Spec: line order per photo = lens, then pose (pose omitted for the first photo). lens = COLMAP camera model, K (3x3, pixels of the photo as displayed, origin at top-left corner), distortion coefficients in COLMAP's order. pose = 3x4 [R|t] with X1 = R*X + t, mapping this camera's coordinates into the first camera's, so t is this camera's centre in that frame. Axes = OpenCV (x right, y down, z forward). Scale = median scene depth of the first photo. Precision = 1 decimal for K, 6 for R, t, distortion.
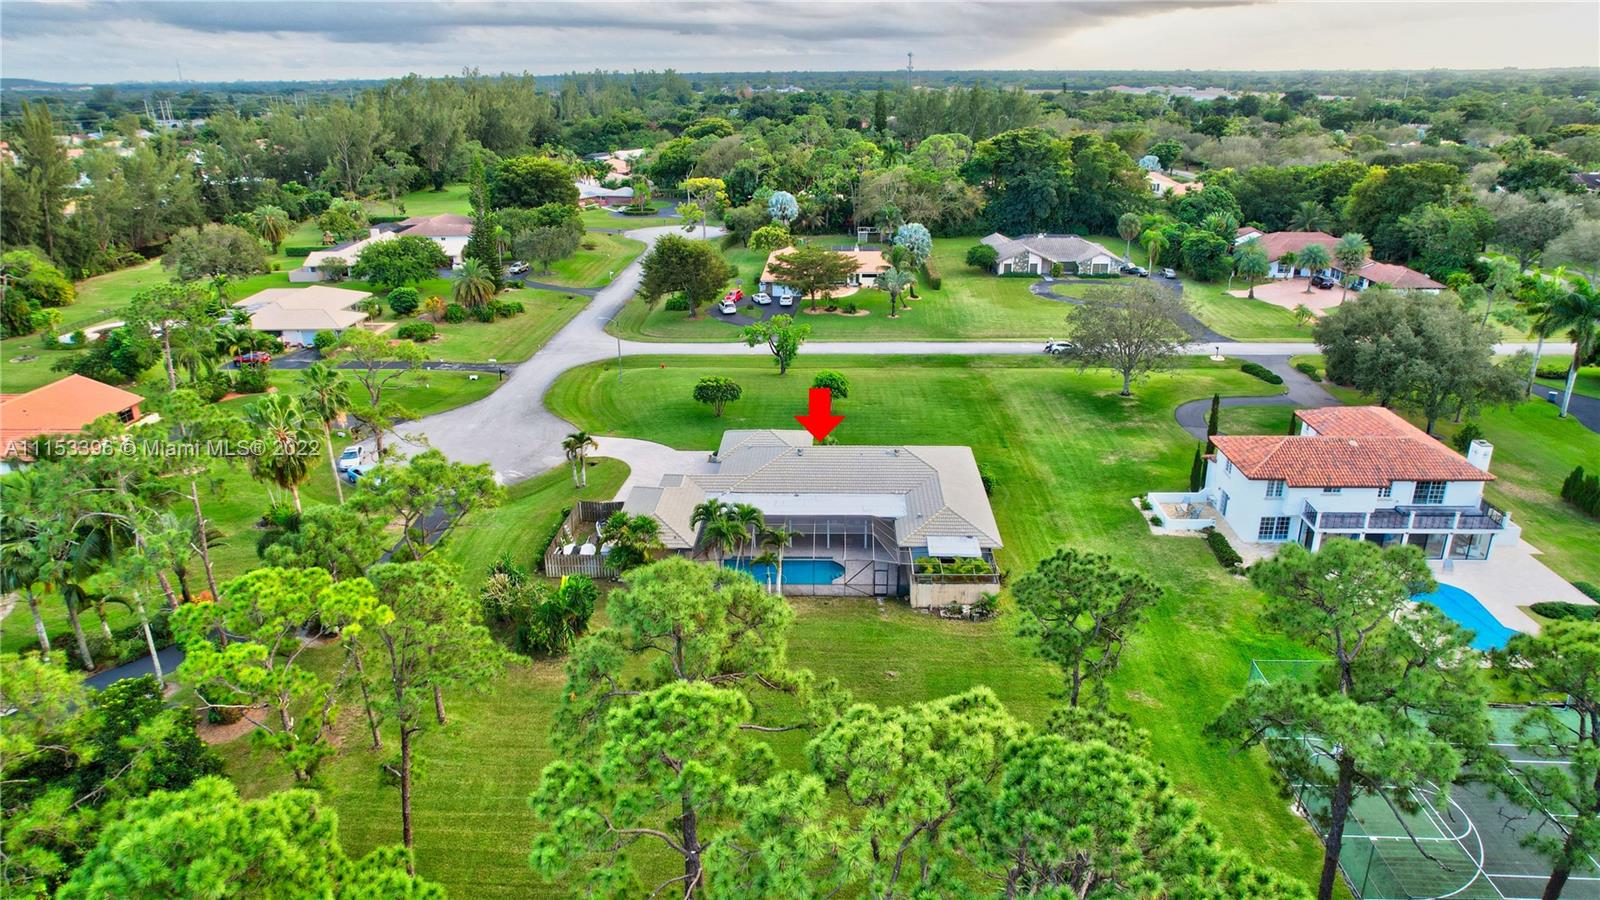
lens RADIAL K [[1036.4, 0, 790.6], [0, 1036.4, 410.6], [0, 0, 1]] dist [-0.083619, 0.067786]
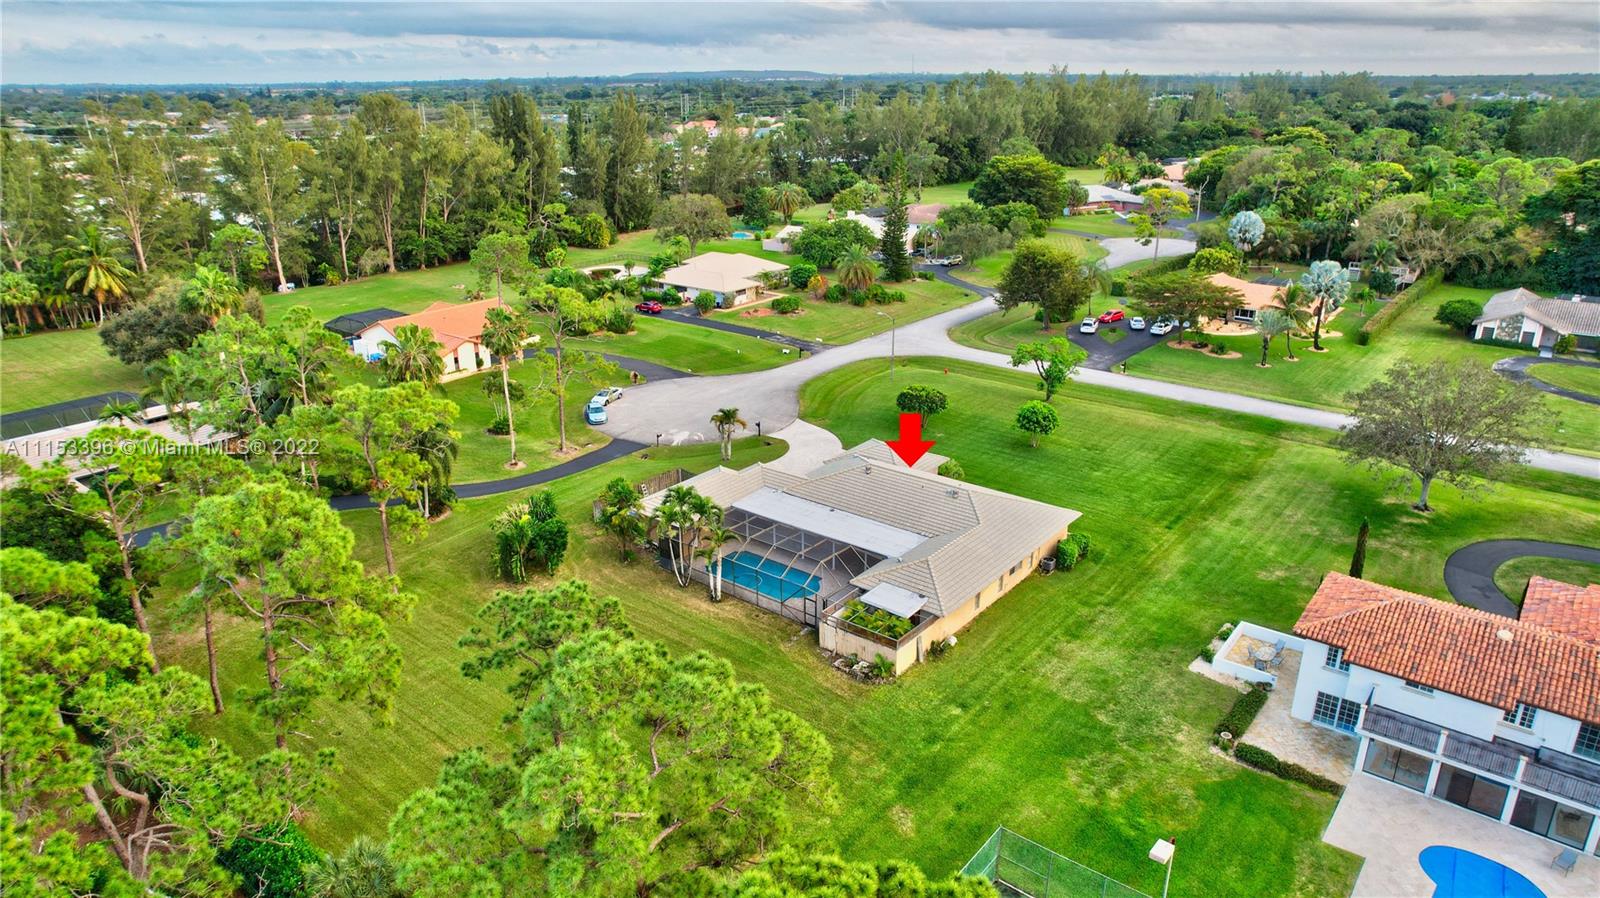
lens RADIAL K [[1036.4, 0, 790.6], [0, 1036.4, 409.6], [0, 0, 1]] dist [-0.083619, 0.067786]
pose [[0.802452, 0.190340, -0.565545, 0.308781], [-0.189332, 0.980005, 0.061188, -0.038086], [0.565884, 0.057976, 0.822444, 0.105455]]
